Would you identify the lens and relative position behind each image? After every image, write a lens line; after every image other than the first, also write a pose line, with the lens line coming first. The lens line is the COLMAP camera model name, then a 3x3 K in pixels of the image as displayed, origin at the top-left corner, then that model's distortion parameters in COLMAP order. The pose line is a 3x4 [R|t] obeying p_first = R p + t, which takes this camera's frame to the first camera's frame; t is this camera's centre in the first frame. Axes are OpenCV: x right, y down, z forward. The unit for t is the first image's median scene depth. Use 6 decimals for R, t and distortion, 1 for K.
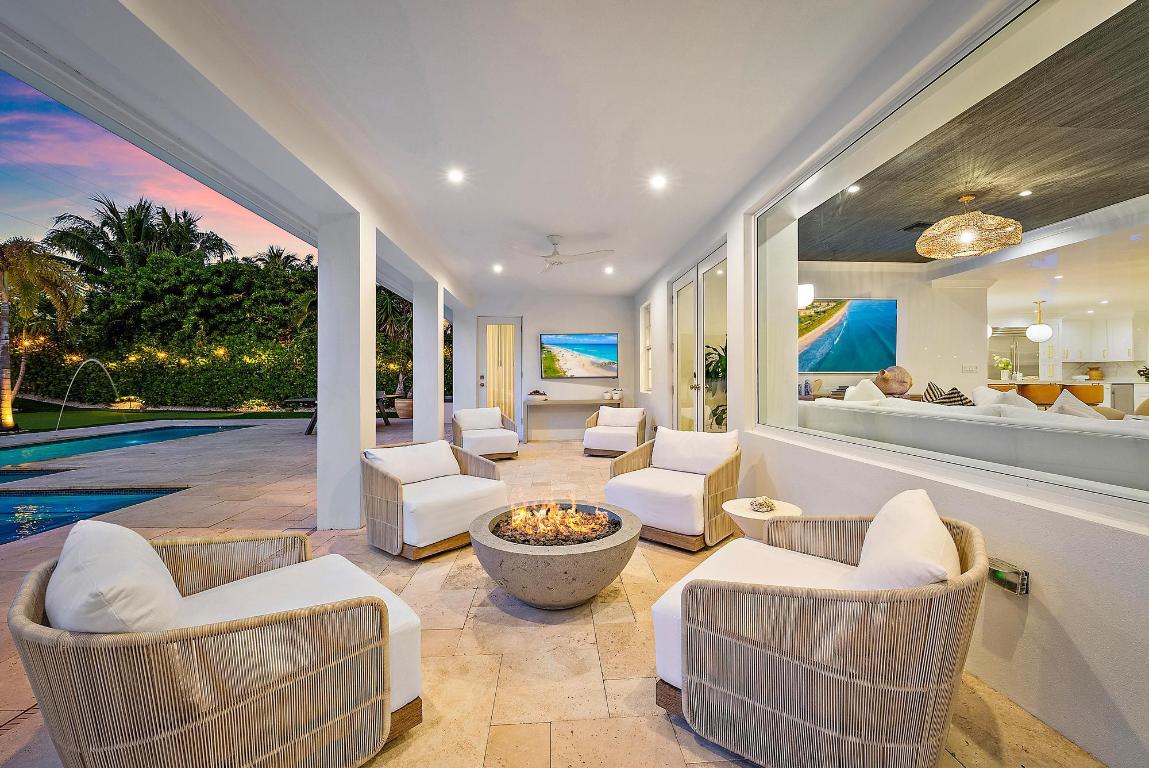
lens RADIAL K [[471.9, 0, 579.2], [0, 471.9, 377.7], [0, 0, 1]] dist [-0.000194, 0.000131]
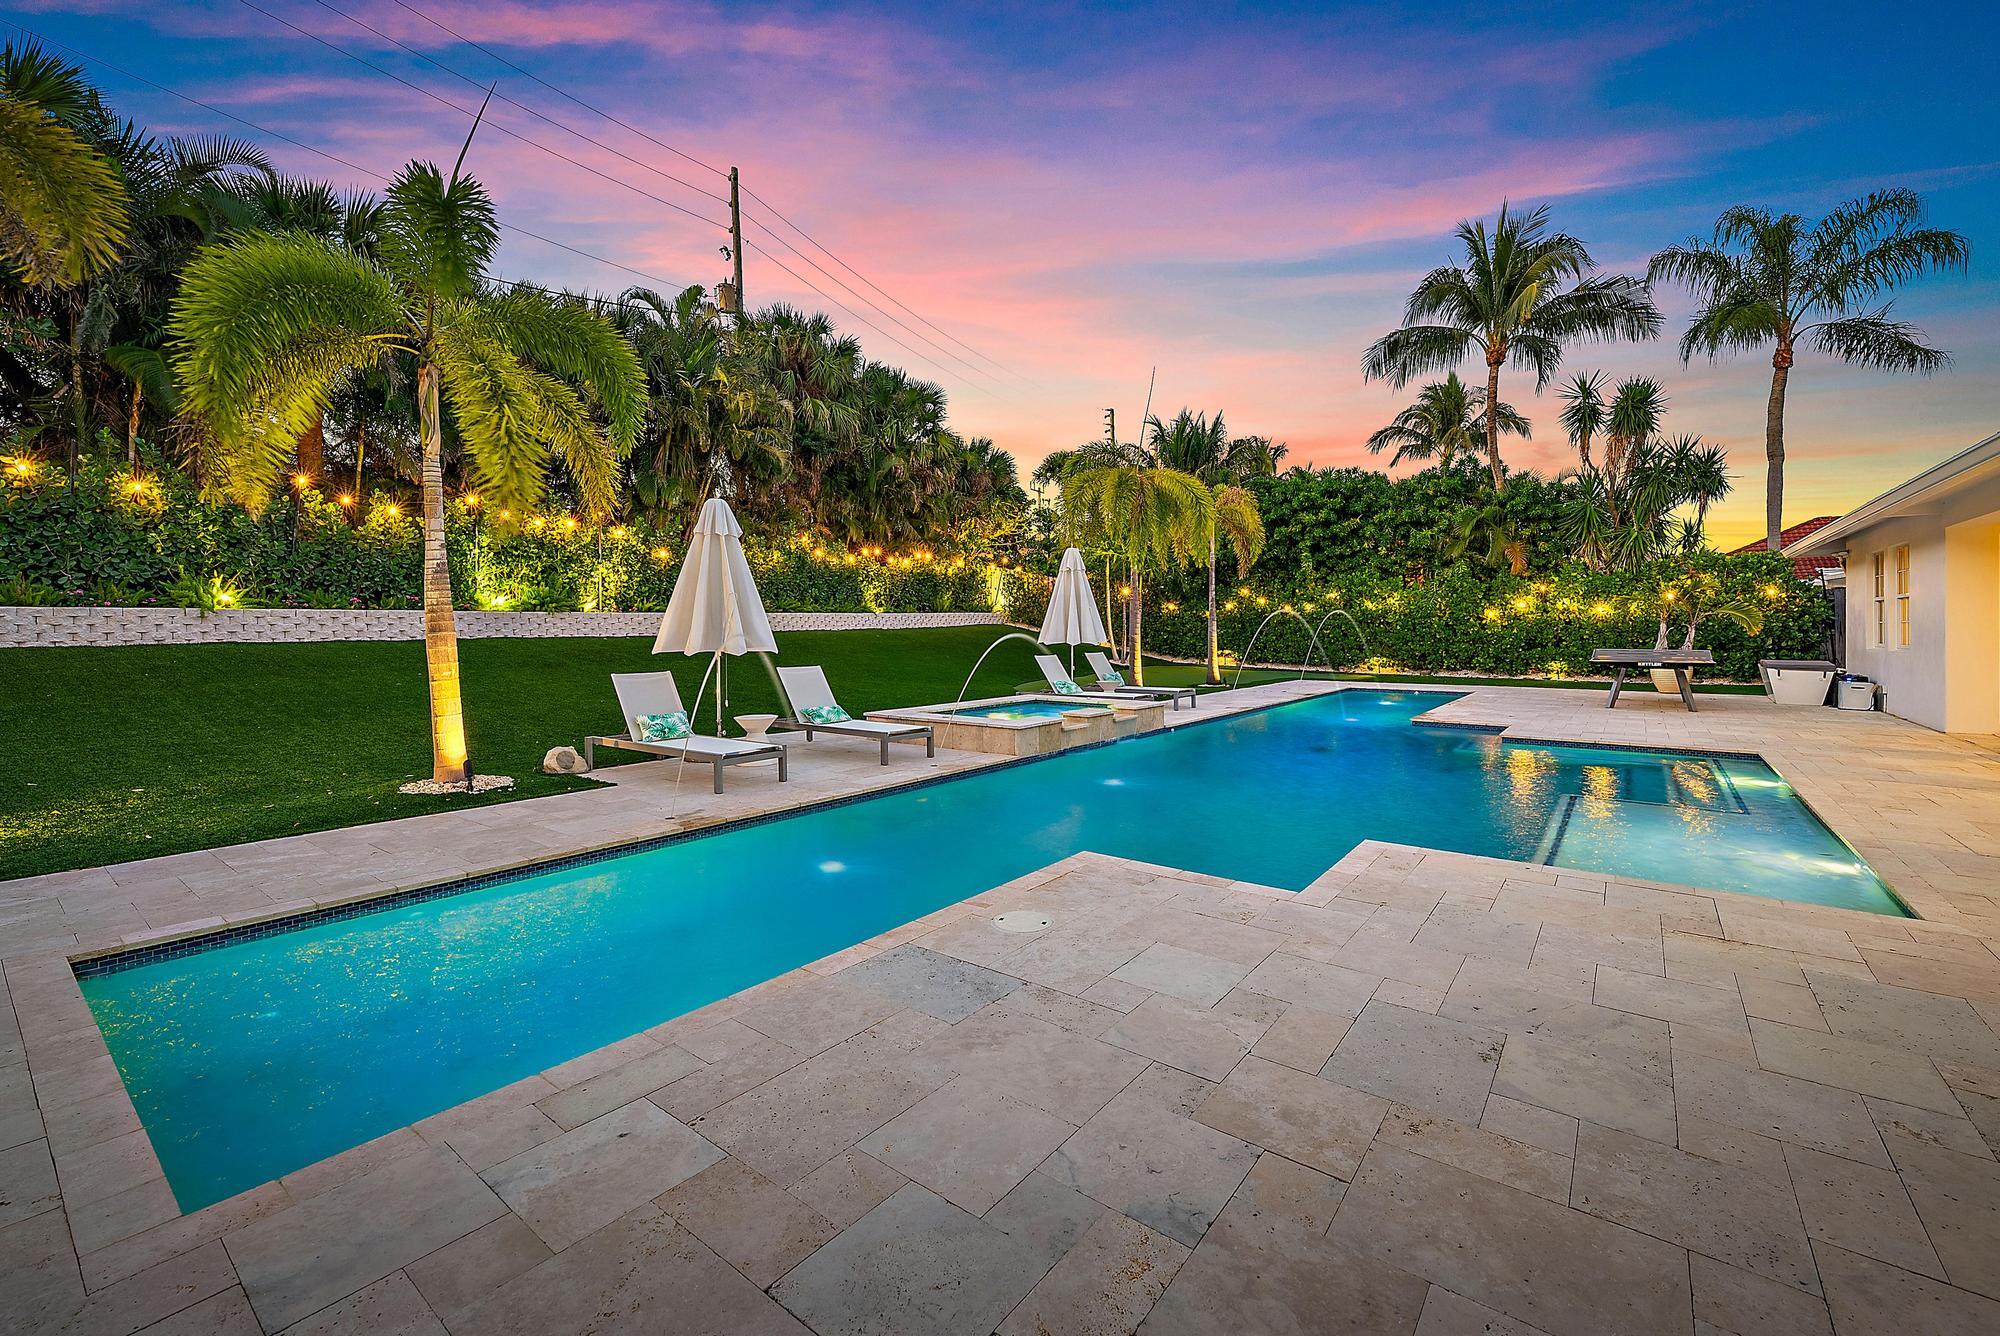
lens RADIAL K [[816.7, 0, 1010.3], [0, 816.7, 639.4], [0, 0, 1]] dist [-0.000457, 0.000108]
pose [[0.758658, 0.008838, -0.651429, -0.291343], [0.004249, 0.999820, 0.018512, -0.009443], [0.651475, -0.016812, 0.758484, -0.368376]]
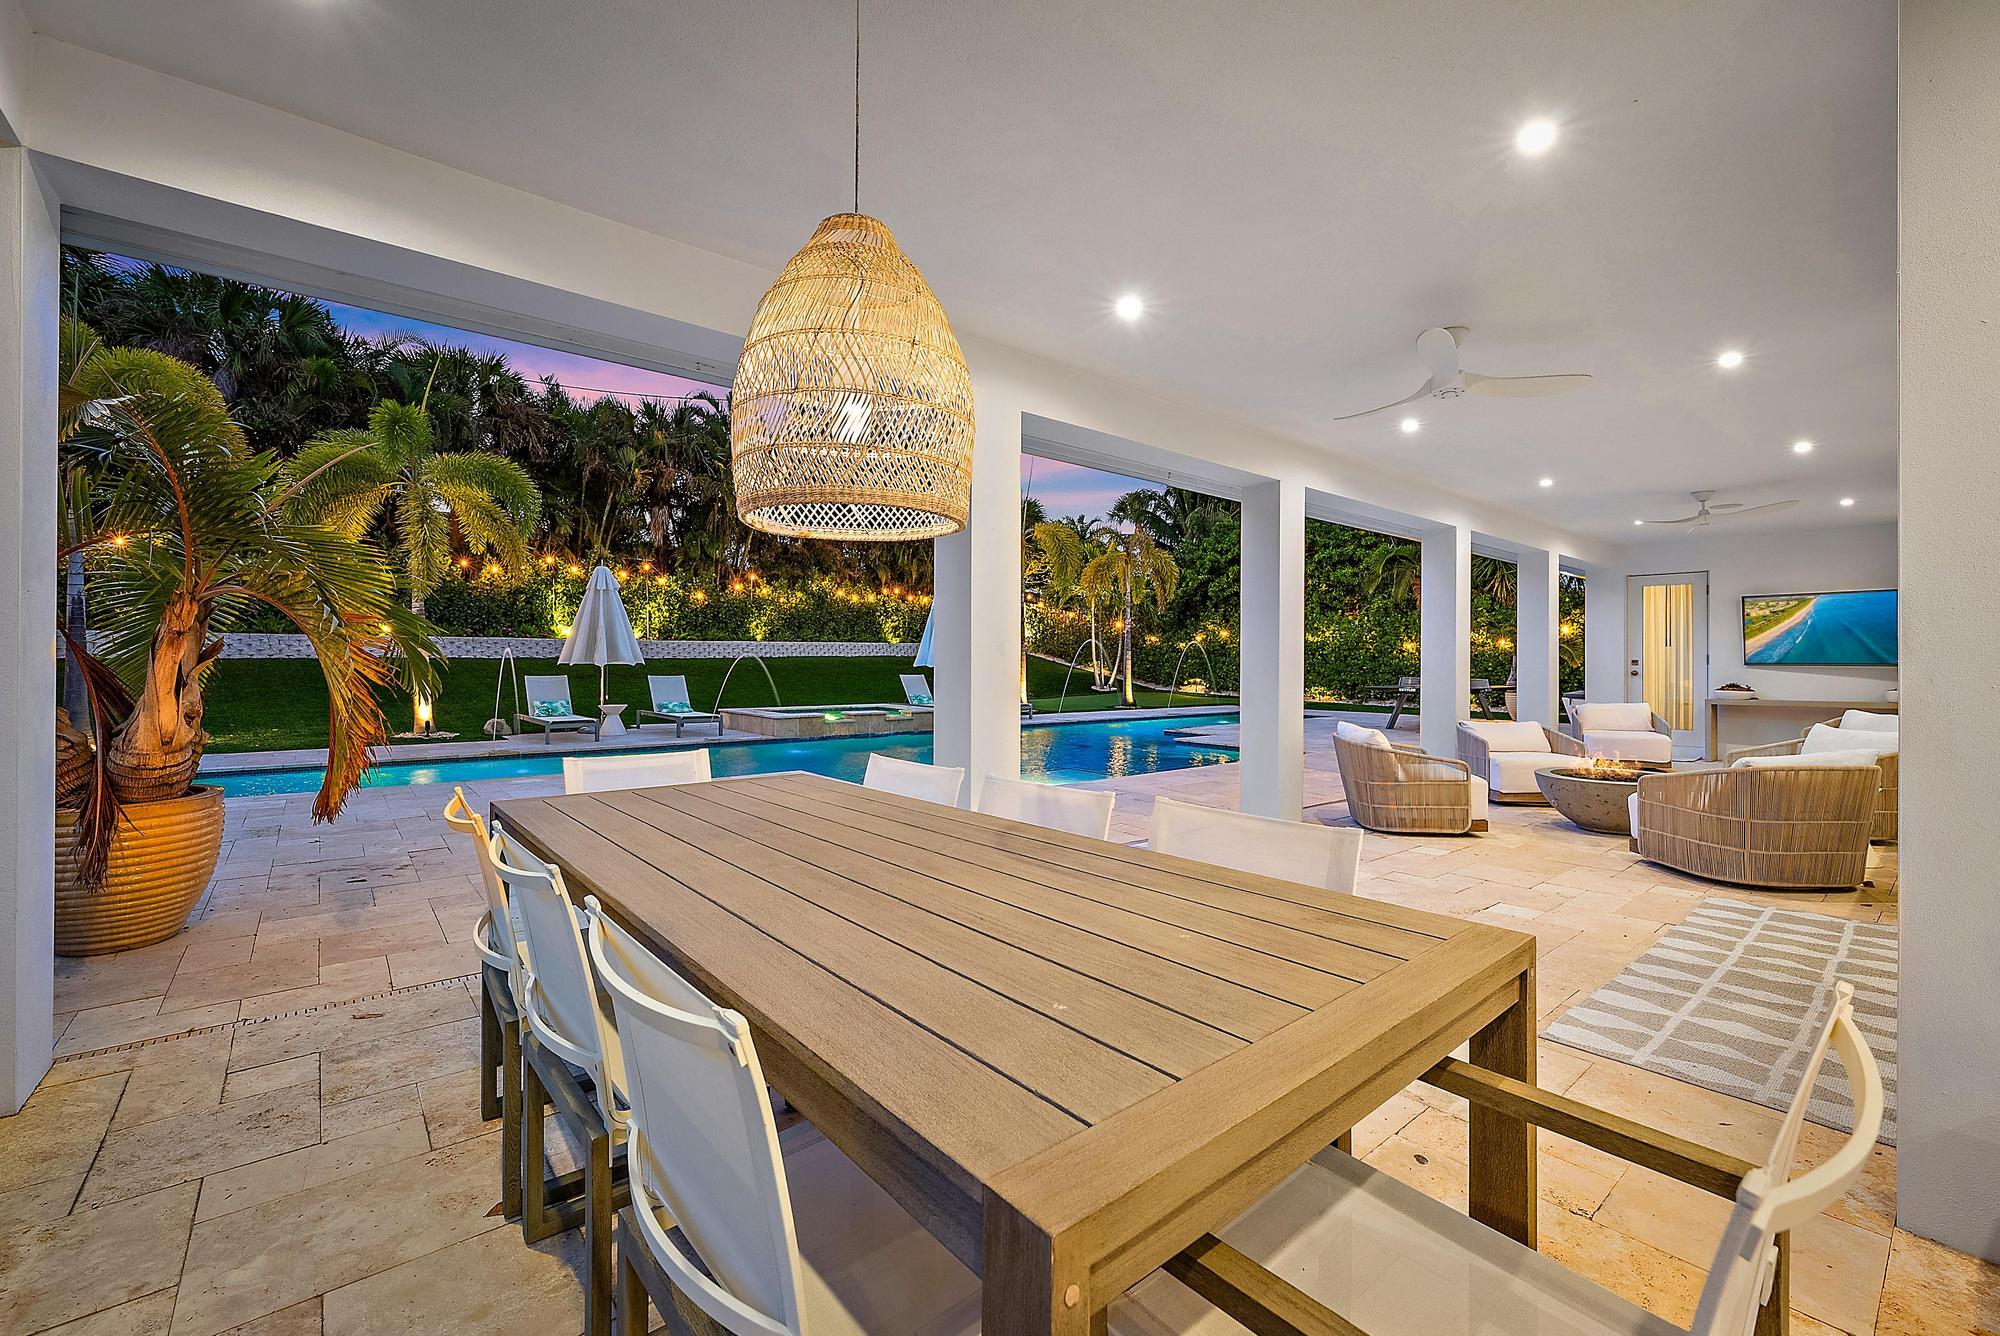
lens RADIAL K [[821.5, 0, 1008.3], [0, 821.5, 657.1], [0, 0, 1]] dist [-0.000194, 0.000131]
pose [[0.598516, 0.003682, -0.801102, 0.118897], [-0.005300, 0.999986, 0.000636, -0.002647], [0.801093, 0.003865, 0.598527, -0.262287]]
